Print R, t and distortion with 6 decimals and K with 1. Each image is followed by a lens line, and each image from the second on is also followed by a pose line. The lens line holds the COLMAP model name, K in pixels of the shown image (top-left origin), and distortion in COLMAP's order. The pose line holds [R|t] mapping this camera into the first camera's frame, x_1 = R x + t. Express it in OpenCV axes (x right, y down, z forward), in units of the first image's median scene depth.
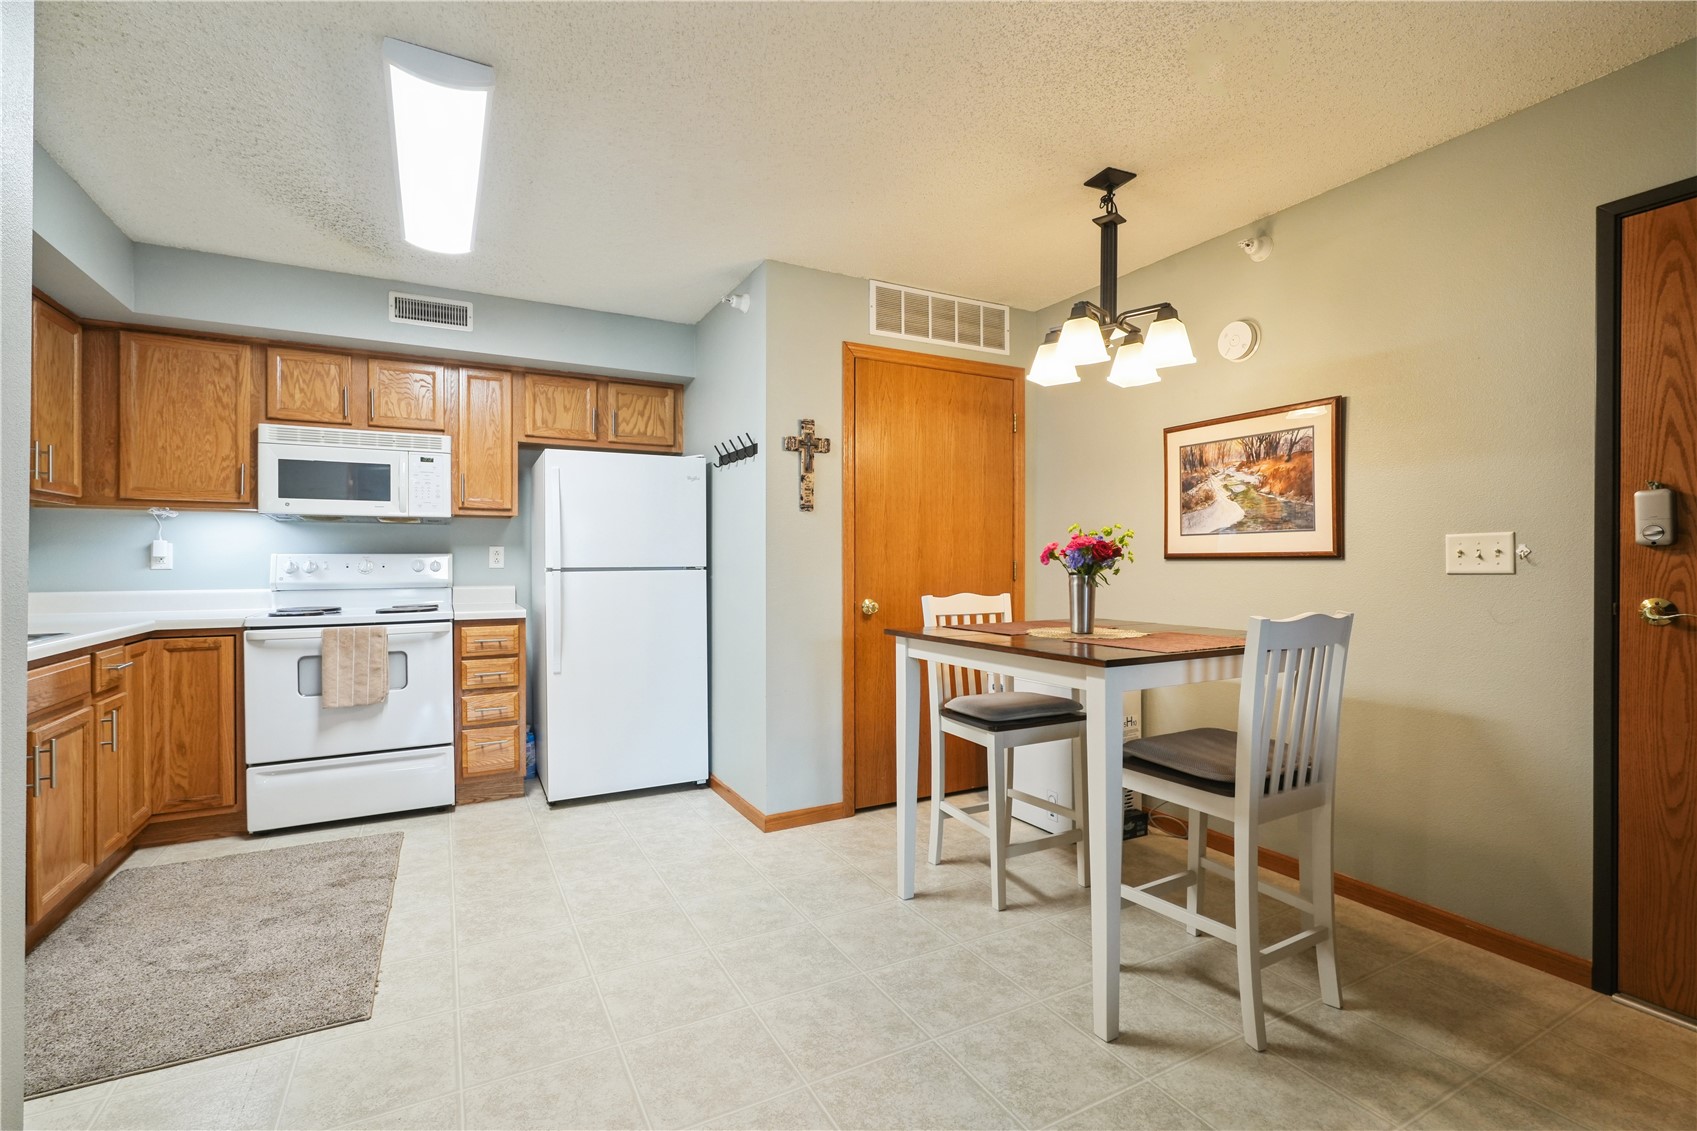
lens RADIAL K [[770.5, 0, 854.1], [0, 770.5, 565.7], [0, 0, 1]] dist [-0.008271, 0.004912]
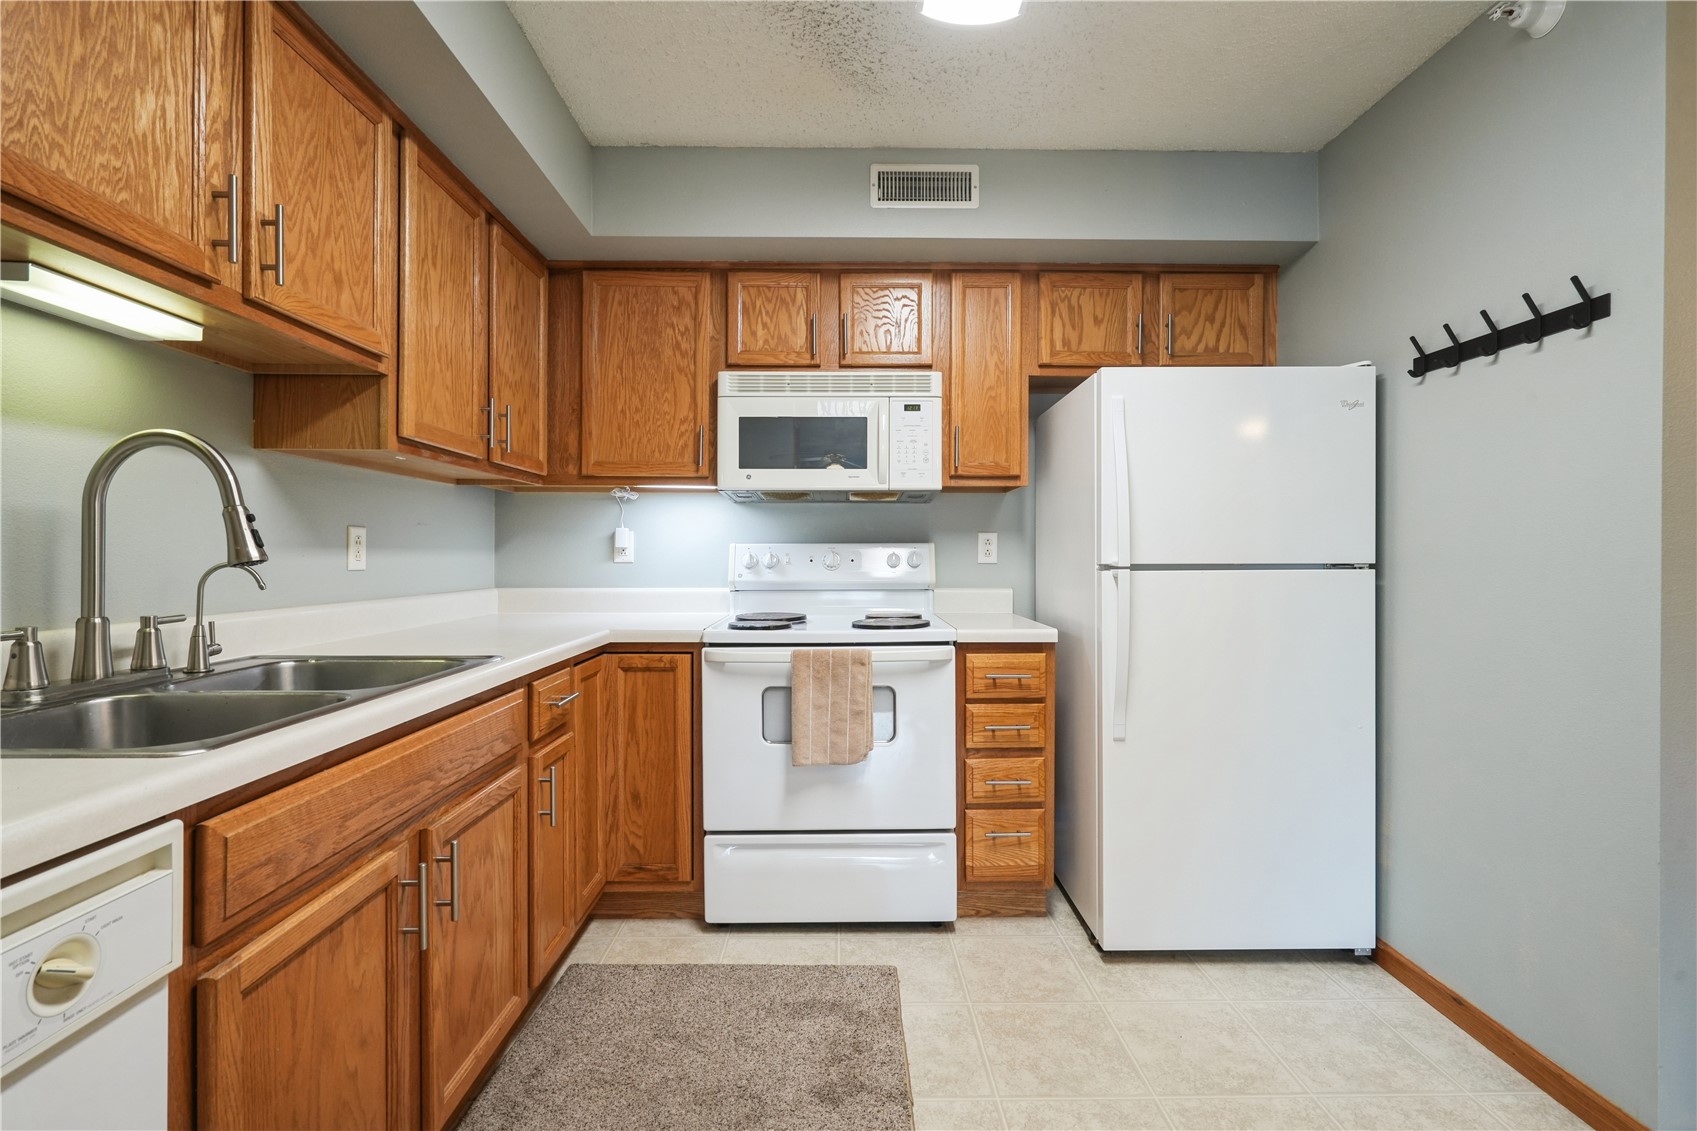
lens RADIAL K [[770.5, 0, 847.4], [0, 770.5, 560.3], [0, 0, 1]] dist [-0.008271, 0.004912]
pose [[0.885292, 0.005024, -0.465008, -0.286192], [-0.004410, 0.999987, 0.002409, -0.000871], [0.465015, -0.000083, 0.885303, 0.358315]]
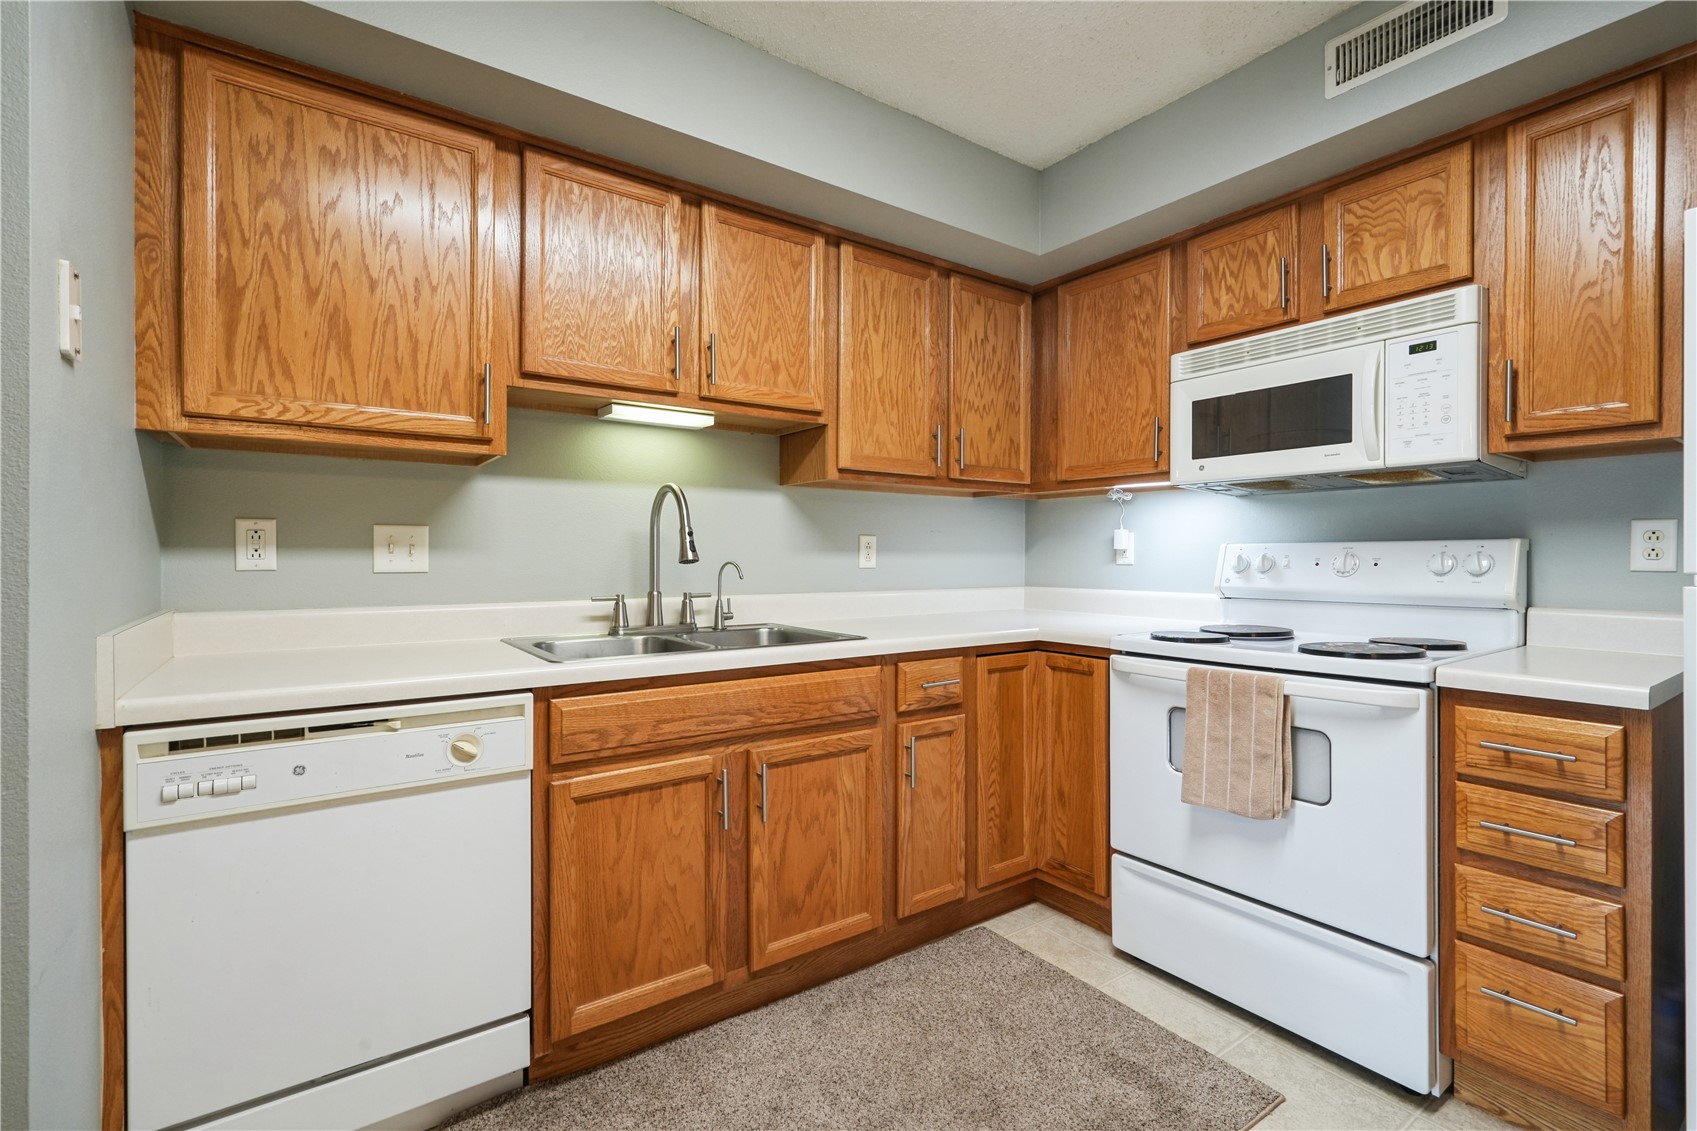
lens RADIAL K [[770.5, 0, 846.0], [0, 770.5, 558.4], [0, 0, 1]] dist [-0.008271, 0.004912]
pose [[0.119869, 0.004046, -0.992782, -0.113863], [-0.006551, 0.999973, 0.003284, -0.002585], [0.992768, 0.006110, 0.119892, 0.585373]]
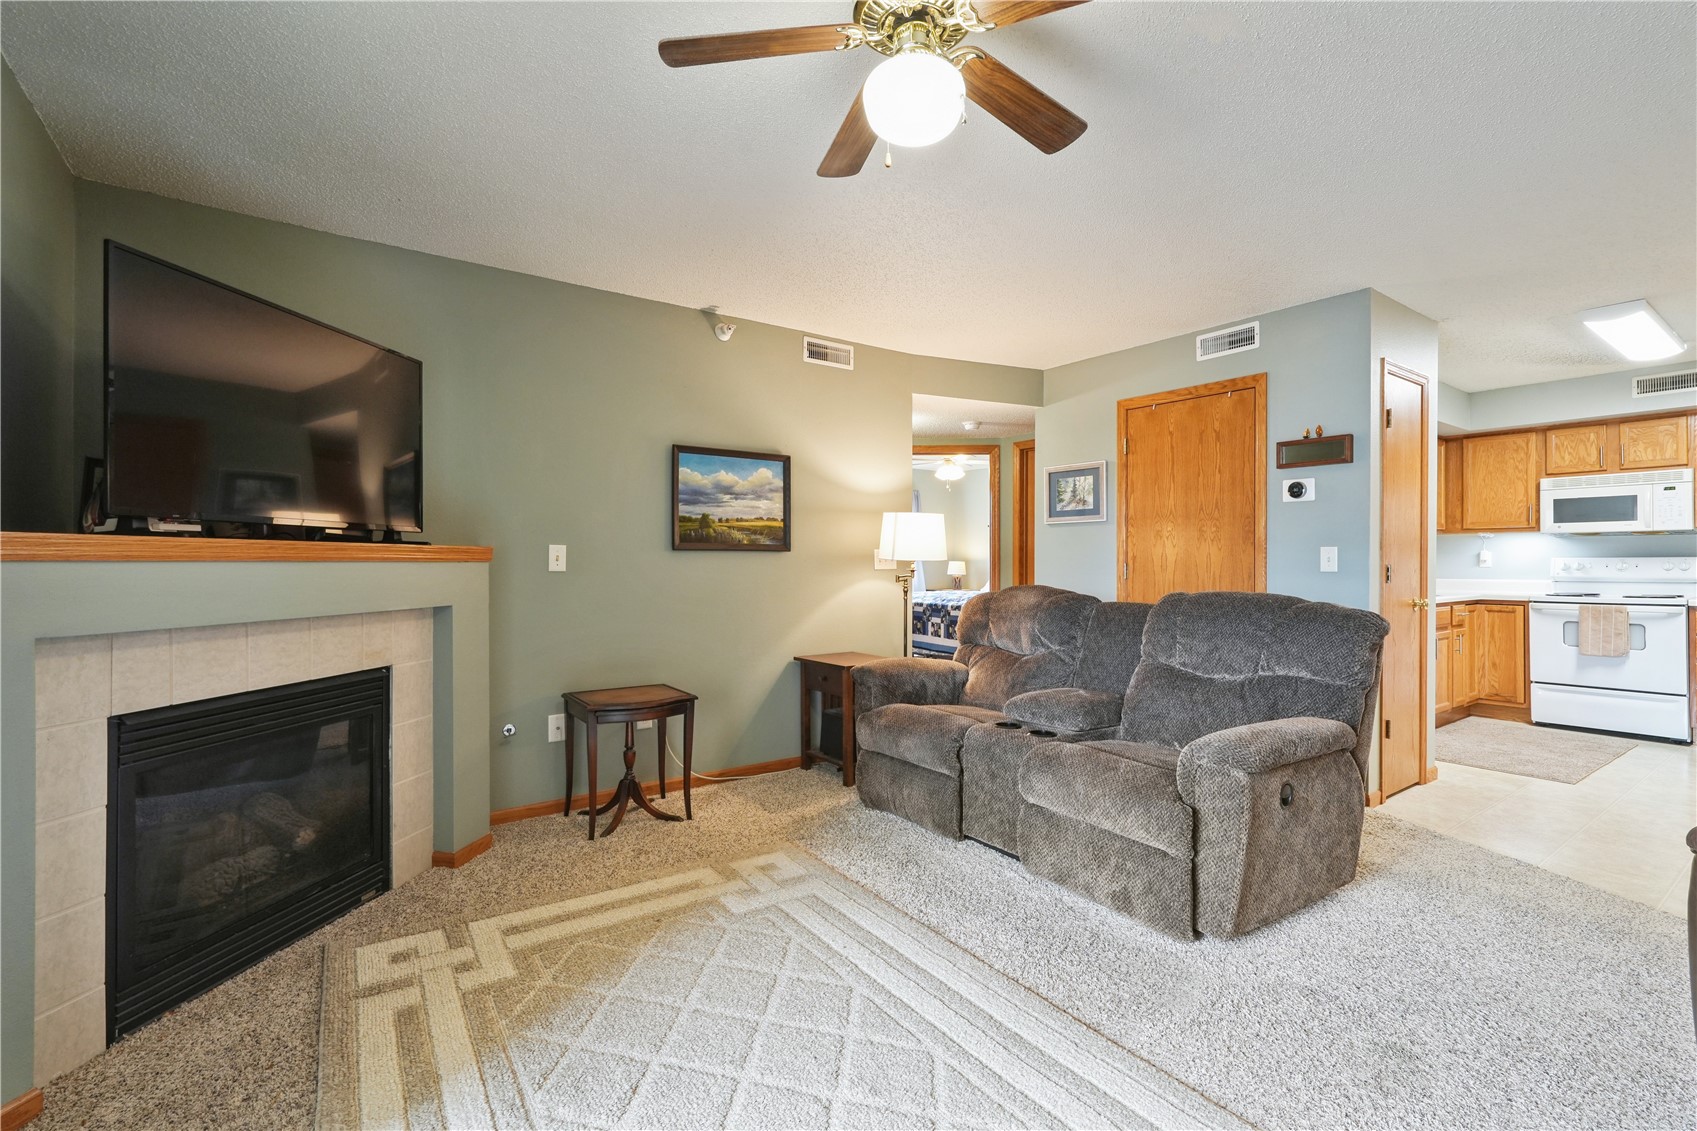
lens RADIAL K [[770.5, 0, 861.3], [0, 770.5, 555.7], [0, 0, 1]] dist [-0.008271, 0.004912]
pose [[0.141198, -0.007832, -0.989950, 0.604313], [-0.005851, 0.999945, -0.008745, 0.002385], [0.989964, 0.007027, 0.141144, -0.628094]]
